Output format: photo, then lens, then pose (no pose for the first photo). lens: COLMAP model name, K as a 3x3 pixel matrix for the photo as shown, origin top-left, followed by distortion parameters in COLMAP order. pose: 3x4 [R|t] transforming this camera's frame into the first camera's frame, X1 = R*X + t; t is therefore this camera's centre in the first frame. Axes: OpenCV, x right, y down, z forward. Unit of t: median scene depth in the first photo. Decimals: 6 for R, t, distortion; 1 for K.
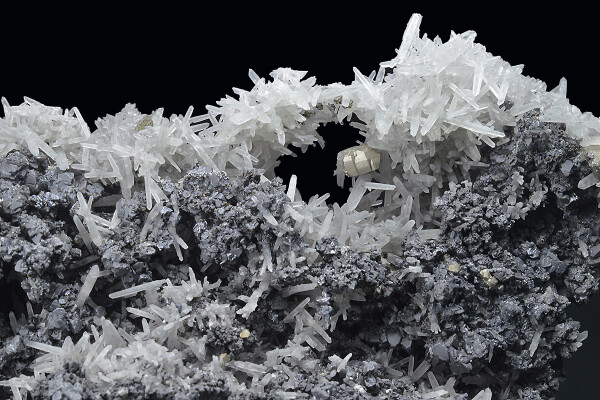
lens RADIAL K [[1679.3, 0, 299.3], [0, 1679.3, 200.8], [0, 0, 1]] dist [-0.052025, 0.000000]
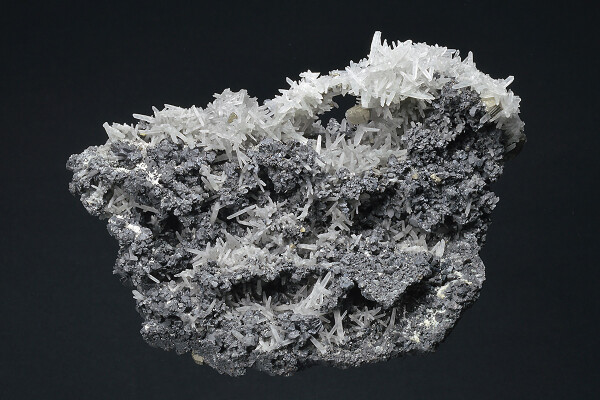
lens RADIAL K [[1679.3, 0, 300.3], [0, 1679.3, 199.5], [0, 0, 1]] dist [-0.052025, 0.000000]
pose [[0.982516, -0.117457, -0.144448, 0.224960], [0.149527, 0.960089, 0.236370, -0.371807], [0.110920, -0.253836, 0.960866, -0.721872]]
